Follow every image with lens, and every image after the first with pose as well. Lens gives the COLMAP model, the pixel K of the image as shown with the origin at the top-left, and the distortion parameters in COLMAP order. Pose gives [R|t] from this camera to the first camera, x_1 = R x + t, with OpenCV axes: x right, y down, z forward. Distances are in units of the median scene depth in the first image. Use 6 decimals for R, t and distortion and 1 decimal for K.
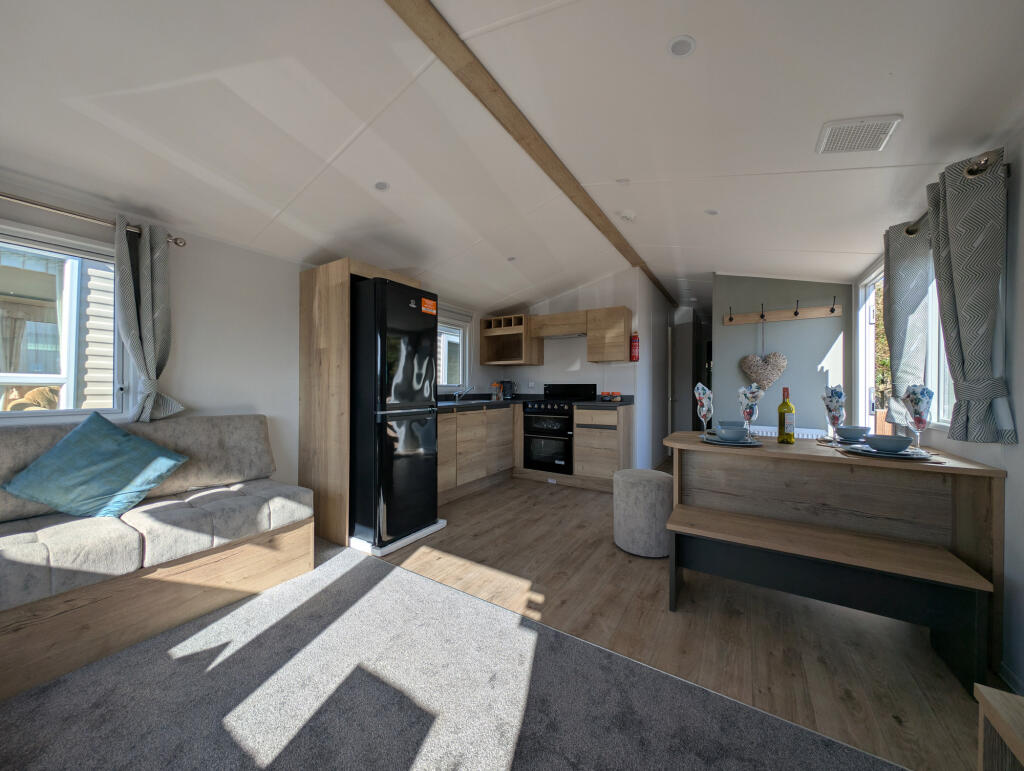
lens RADIAL K [[360.6, 0, 512.3], [0, 360.6, 388.2], [0, 0, 1]] dist [0.001382, -0.000124]
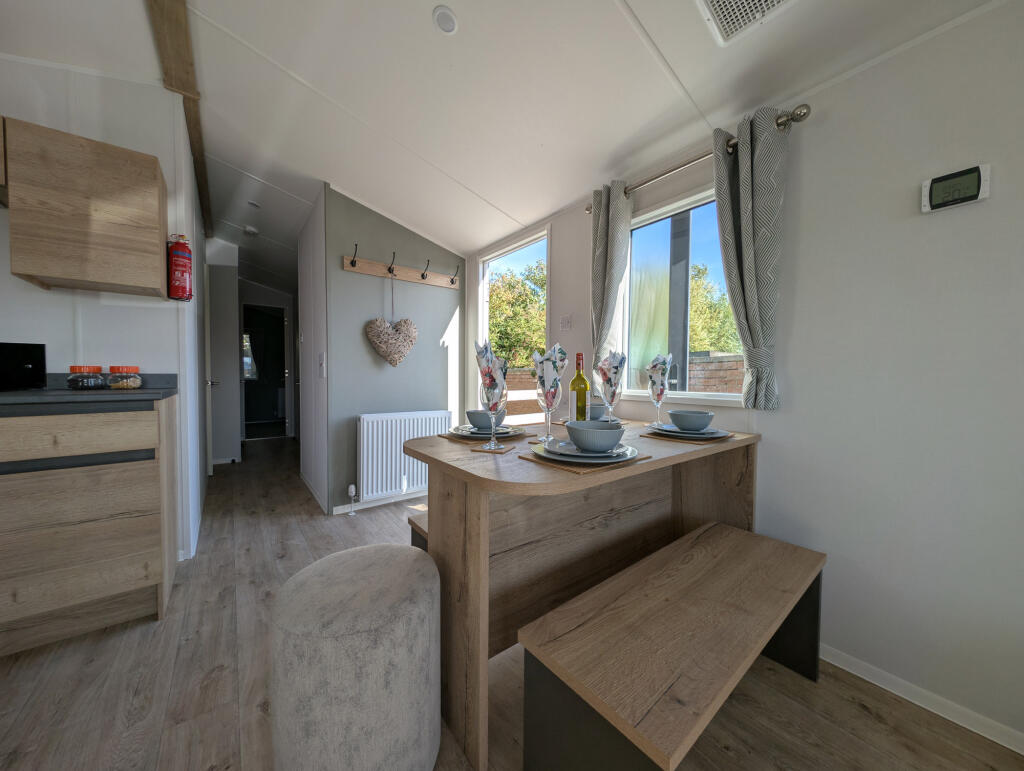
lens RADIAL K [[360.6, 0, 512.3], [0, 360.6, 388.2], [0, 0, 1]] dist [0.001382, -0.000124]
pose [[0.332474, -0.035925, 0.942428, 0.062178], [-0.004568, 0.999201, 0.039700, 0.026055], [-0.943101, -0.017504, 0.332044, 0.644390]]
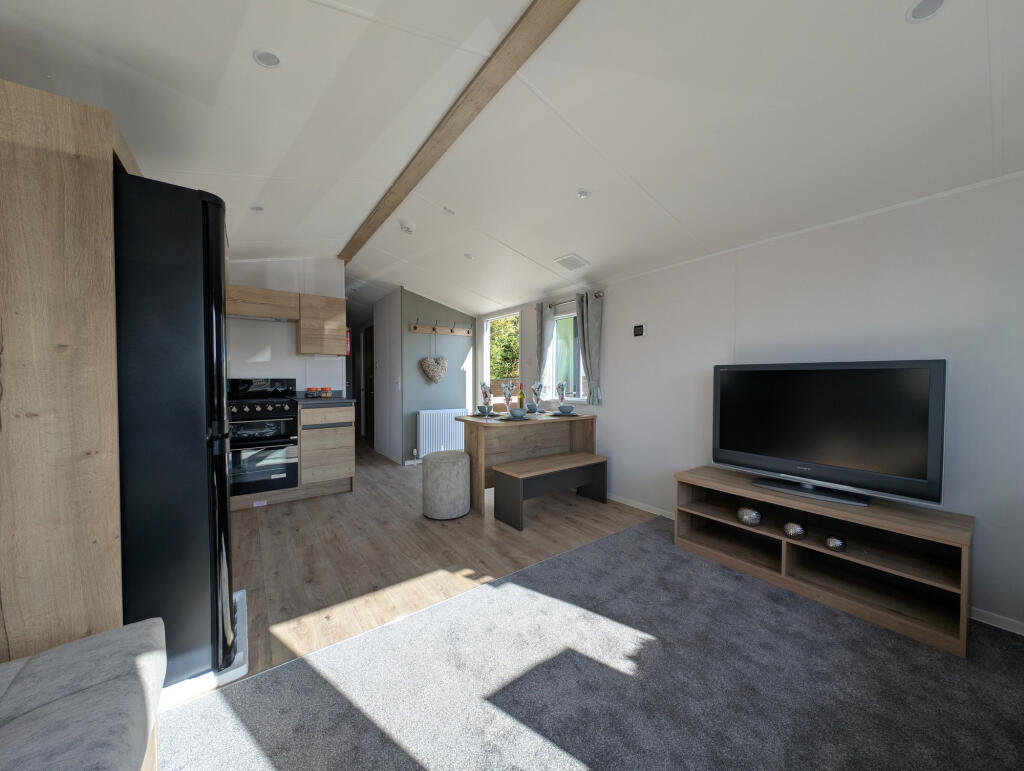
lens RADIAL K [[360.6, 0, 512.3], [0, 360.6, 388.2], [0, 0, 1]] dist [0.001382, -0.000124]
pose [[0.357076, -0.026911, 0.933688, -0.613565], [0.001794, 0.999603, 0.028125, -0.019313], [-0.934074, -0.008368, 0.356982, 0.309763]]
